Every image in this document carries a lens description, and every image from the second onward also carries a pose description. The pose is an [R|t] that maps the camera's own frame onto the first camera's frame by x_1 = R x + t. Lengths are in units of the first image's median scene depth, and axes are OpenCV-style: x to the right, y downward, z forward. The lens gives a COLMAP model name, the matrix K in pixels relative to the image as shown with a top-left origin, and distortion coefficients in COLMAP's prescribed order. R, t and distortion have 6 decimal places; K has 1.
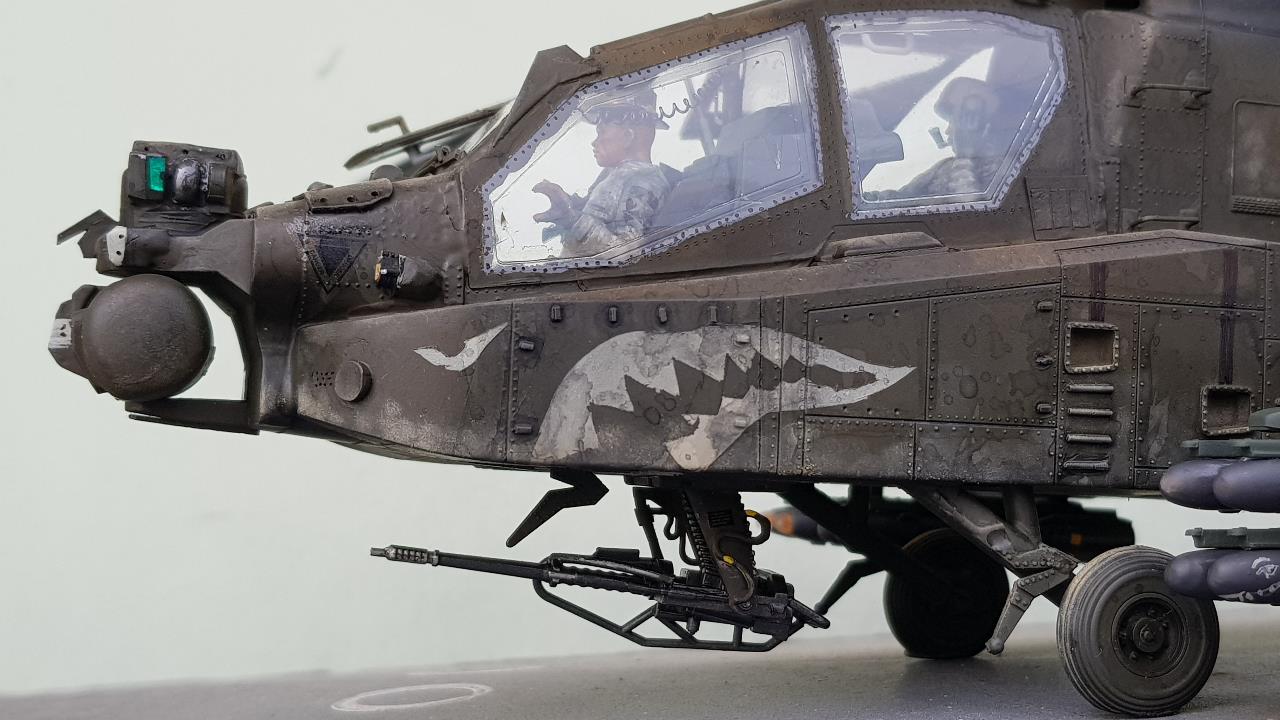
lens RADIAL K [[1986.2, 0, 695.8], [0, 1986.2, 343.8], [0, 0, 1]] dist [0.104536, 0.000000]
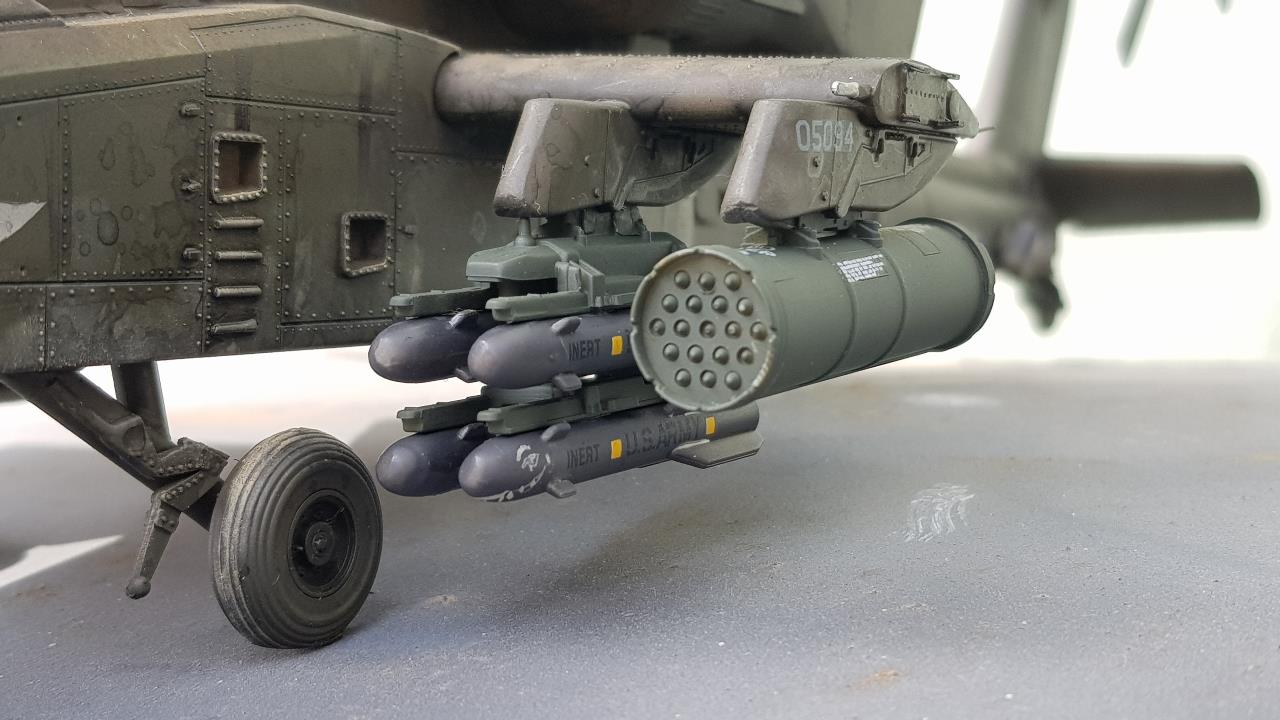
lens RADIAL K [[1986.2, 0, 635.6], [0, 1986.2, 357.0], [0, 0, 1]] dist [0.104536, 0.000000]
pose [[0.720634, -0.071358, 0.689634, -0.209904], [-0.036350, 0.989433, 0.140363, -0.037824], [-0.692362, -0.126219, 0.710425, 0.374462]]
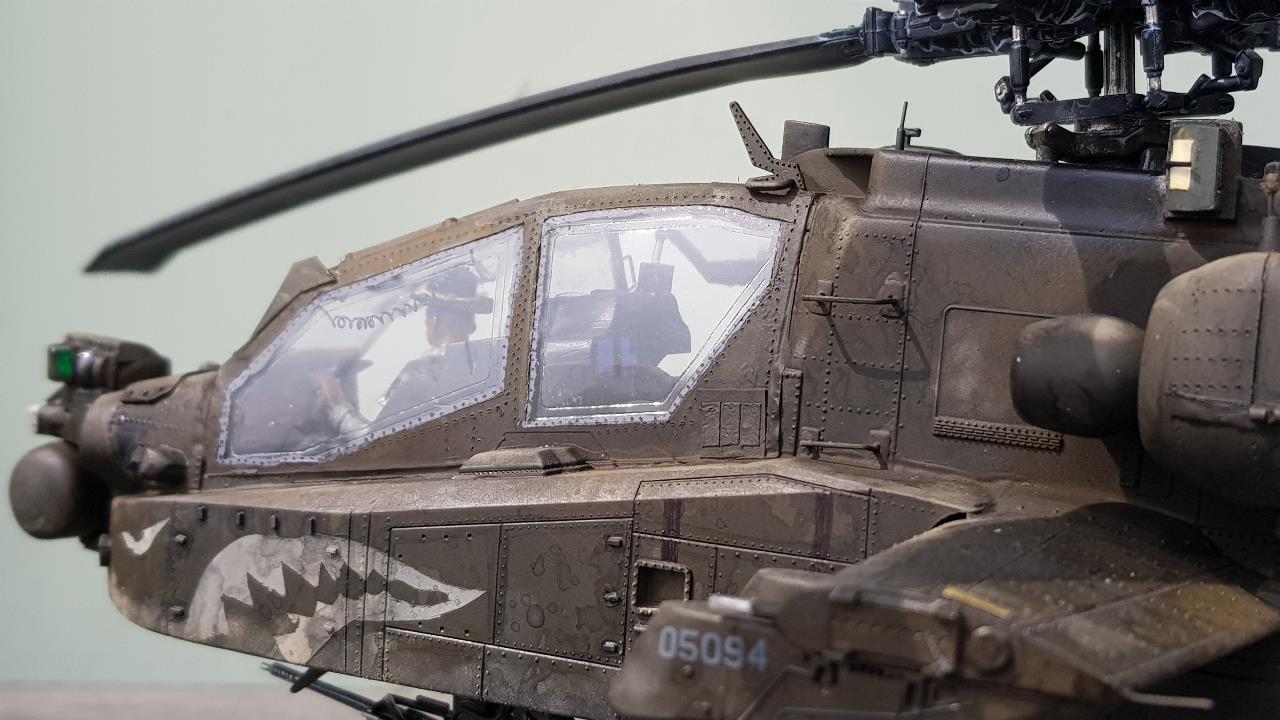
lens RADIAL K [[1986.2, 0, 665.3], [0, 1986.2, 324.0], [0, 0, 1]] dist [0.104536, 0.000000]
pose [[0.738304, 0.044464, -0.673000, 0.841089], [-0.006969, 0.998274, 0.058308, -0.180955], [0.674432, -0.038359, 0.737340, 0.314442]]
